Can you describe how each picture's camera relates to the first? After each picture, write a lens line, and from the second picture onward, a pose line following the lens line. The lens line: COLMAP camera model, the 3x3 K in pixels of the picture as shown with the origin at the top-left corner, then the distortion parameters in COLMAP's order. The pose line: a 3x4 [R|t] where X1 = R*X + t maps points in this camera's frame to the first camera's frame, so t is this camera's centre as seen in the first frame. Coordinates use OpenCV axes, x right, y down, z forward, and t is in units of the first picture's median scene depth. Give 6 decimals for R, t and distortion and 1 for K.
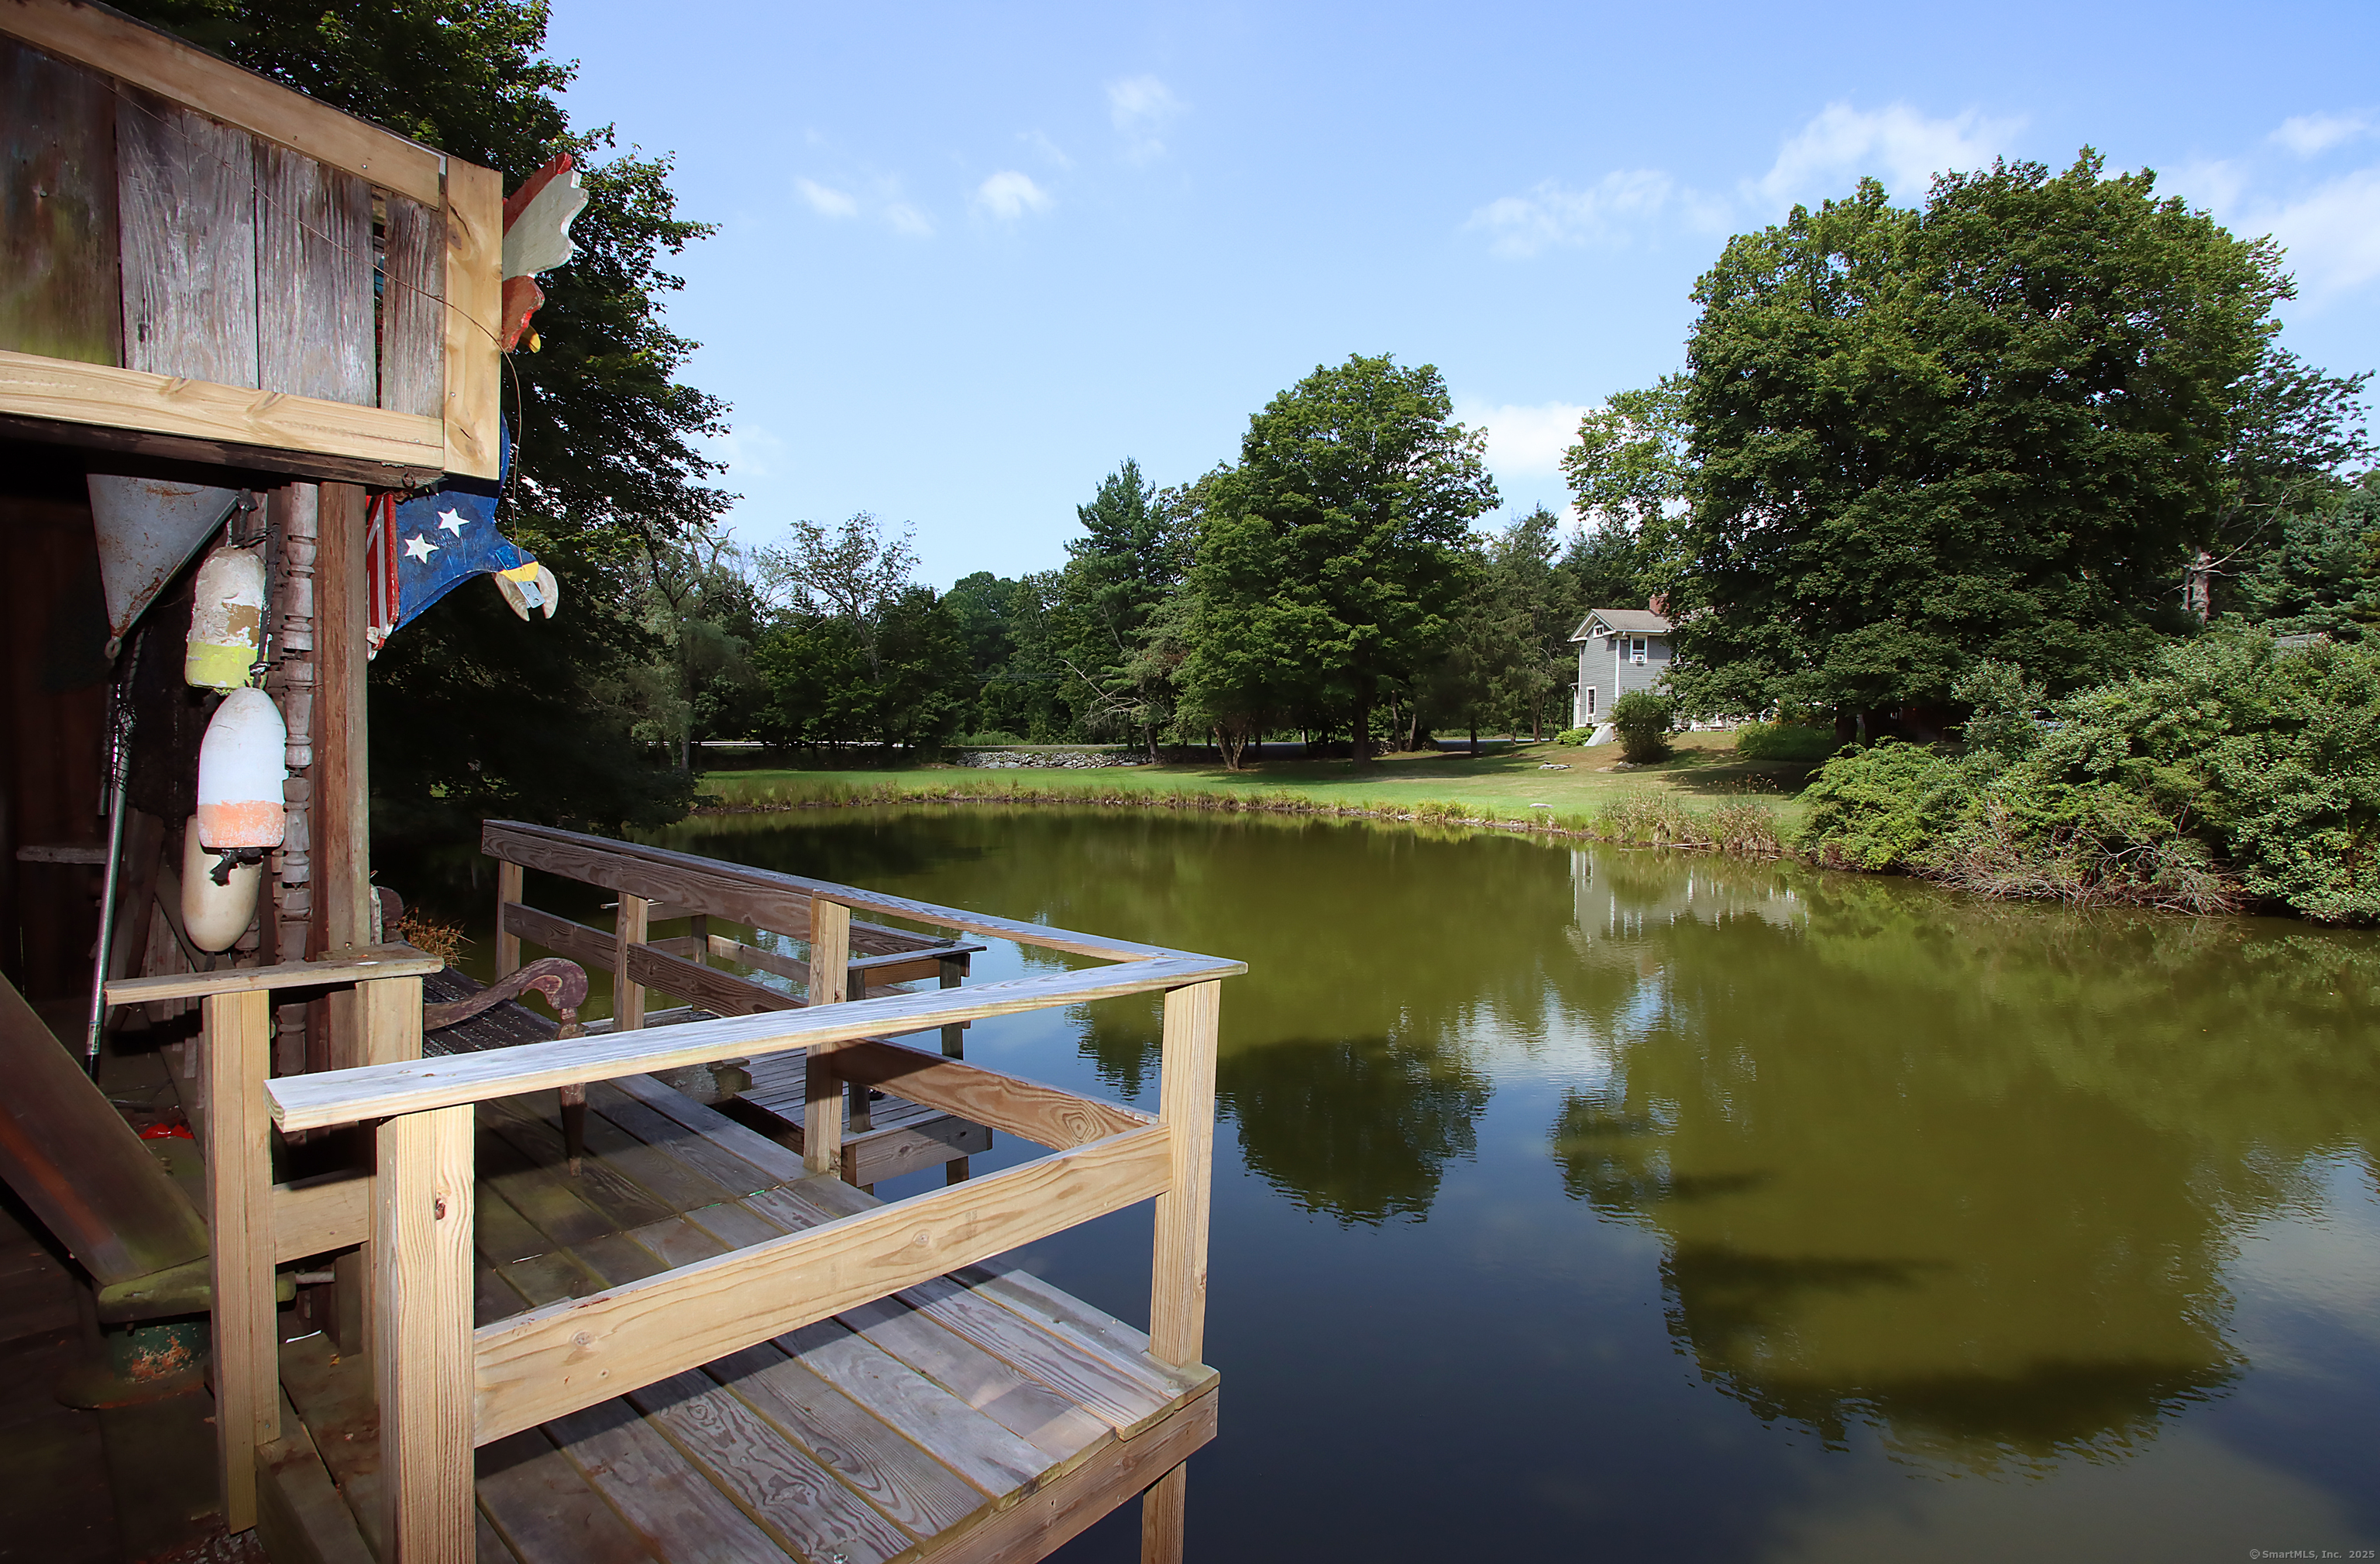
lens RADIAL K [[1106.6, 0, 1190.0], [0, 1106.6, 782.0], [0, 0, 1]] dist [0.029049, -0.033458]
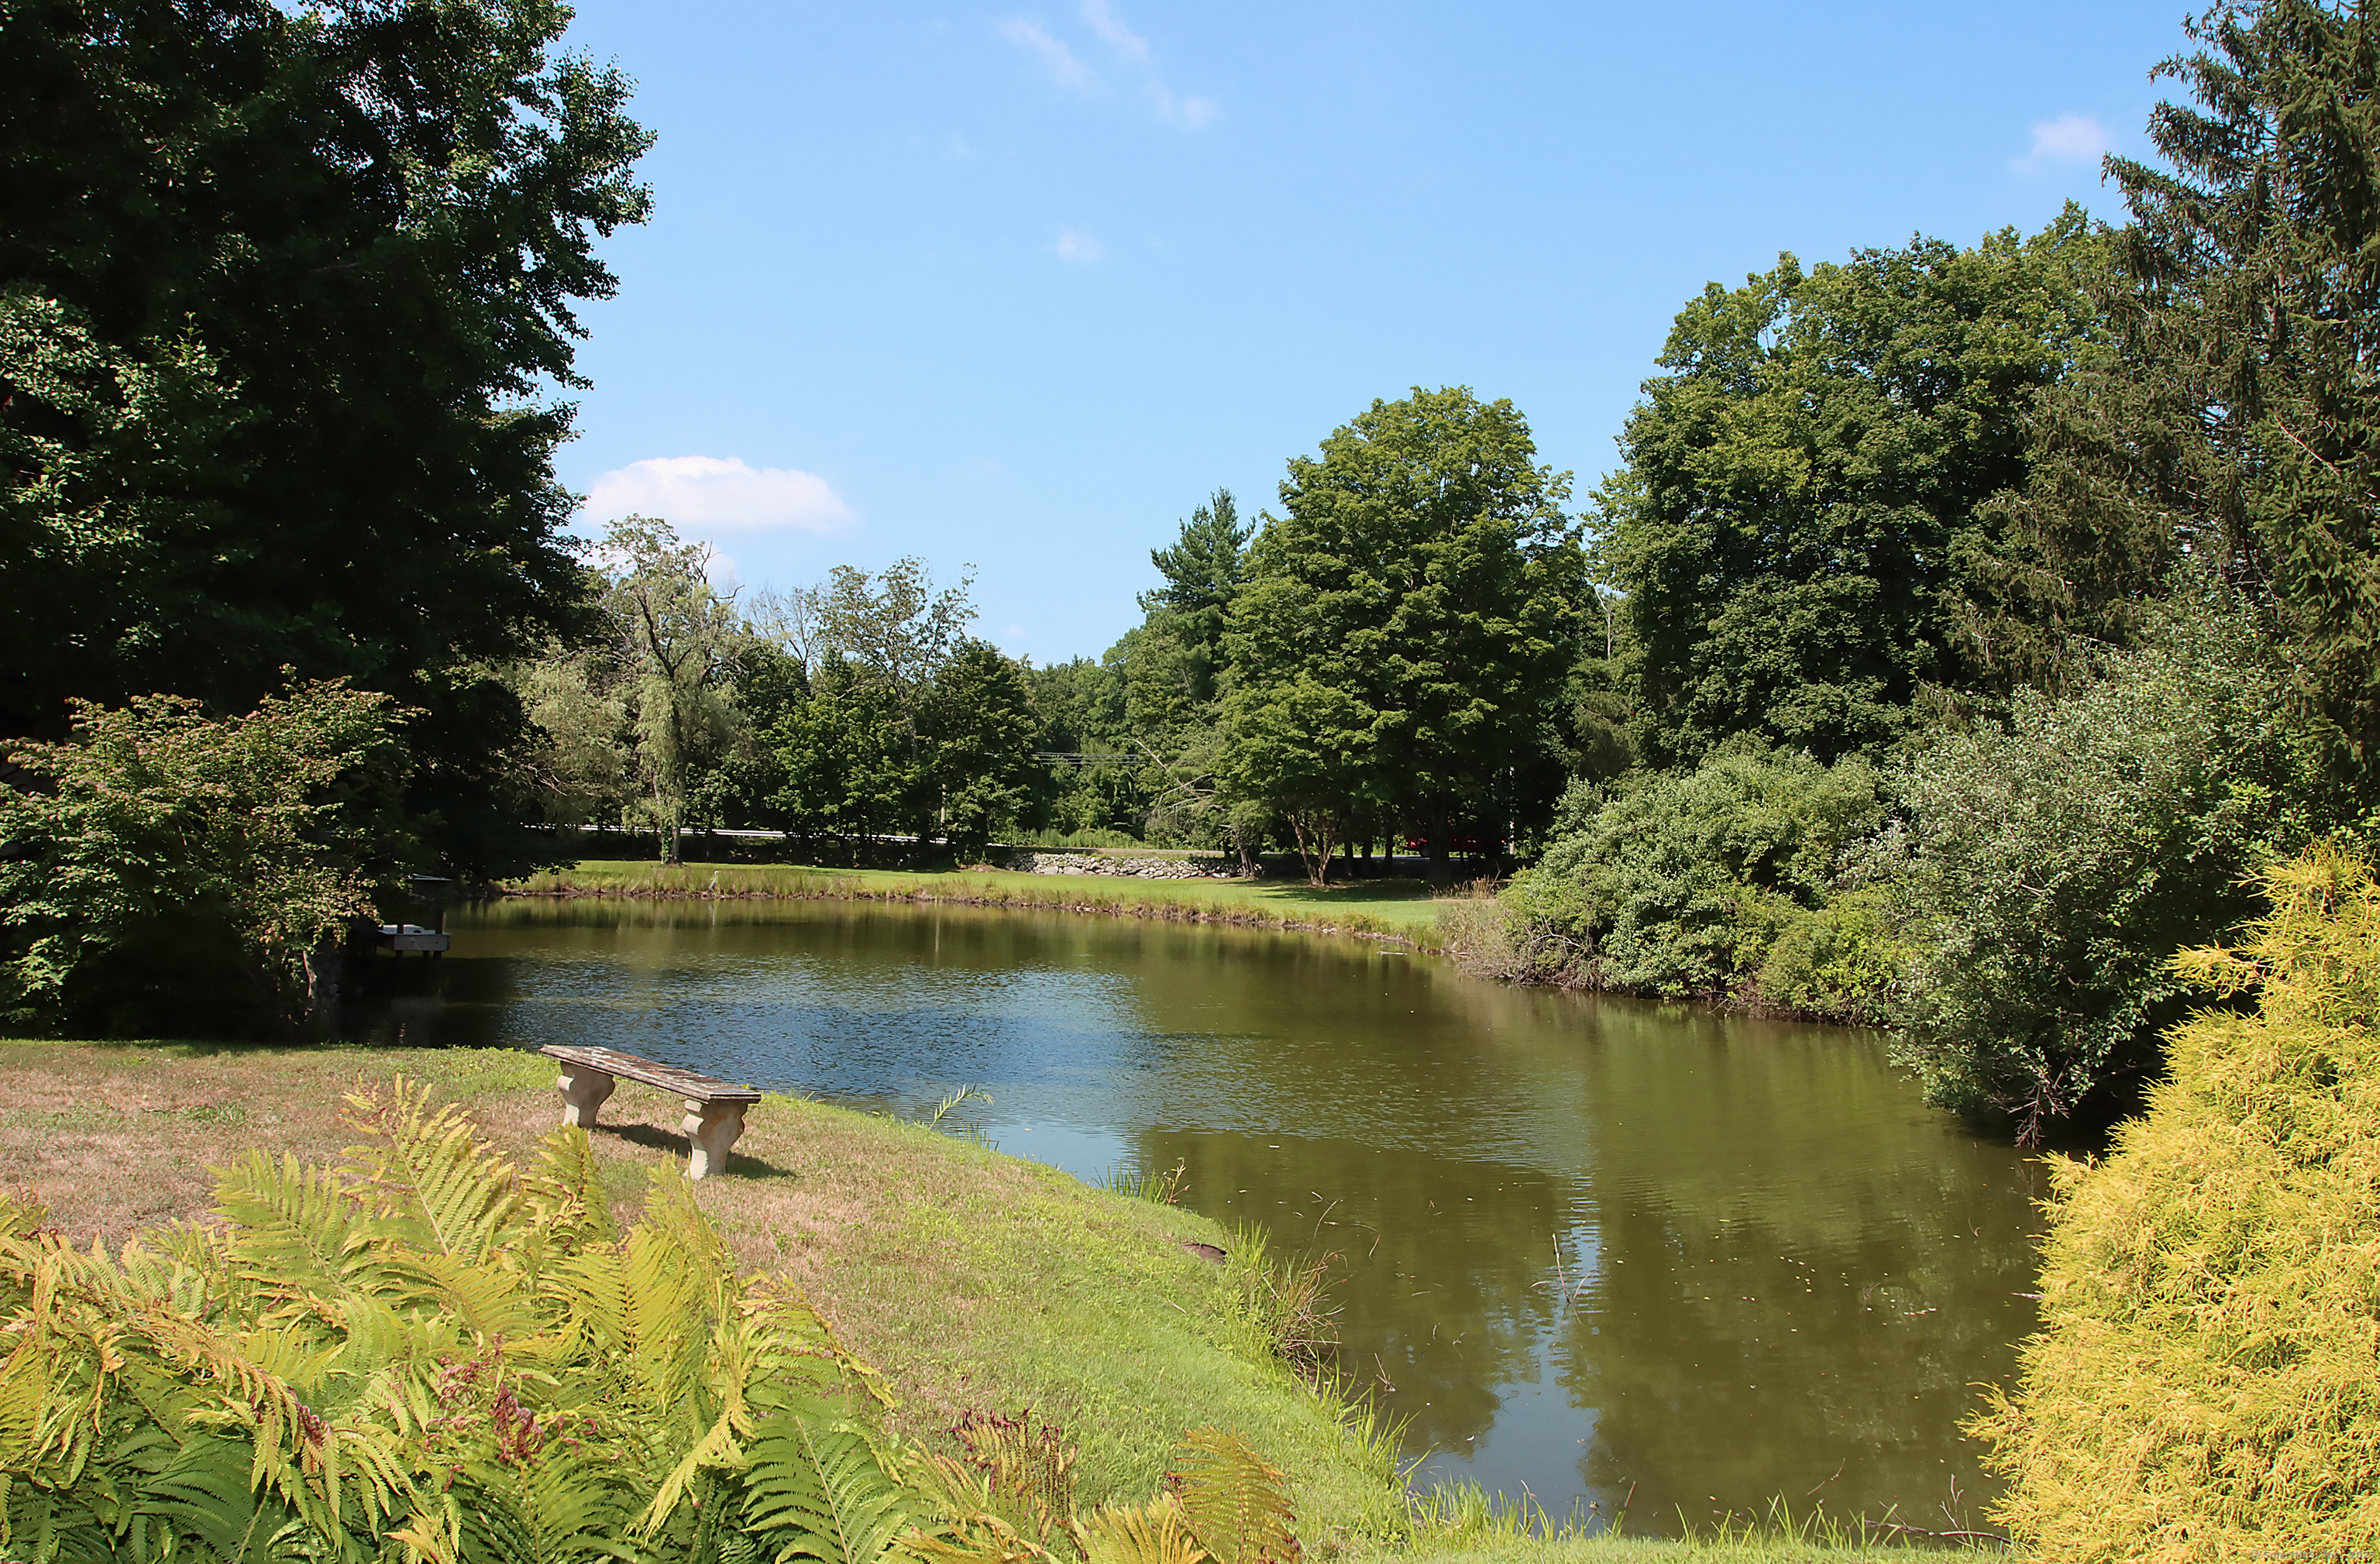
lens RADIAL K [[1864.7, 0, 1191.2], [0, 1864.7, 827.3], [0, 0, 1]] dist [-0.065799, -0.001592]
pose [[0.971286, 0.031327, -0.235842, 0.308357], [-0.043978, 0.997851, -0.048574, 0.018783], [0.233813, 0.057551, 0.970577, -0.353893]]
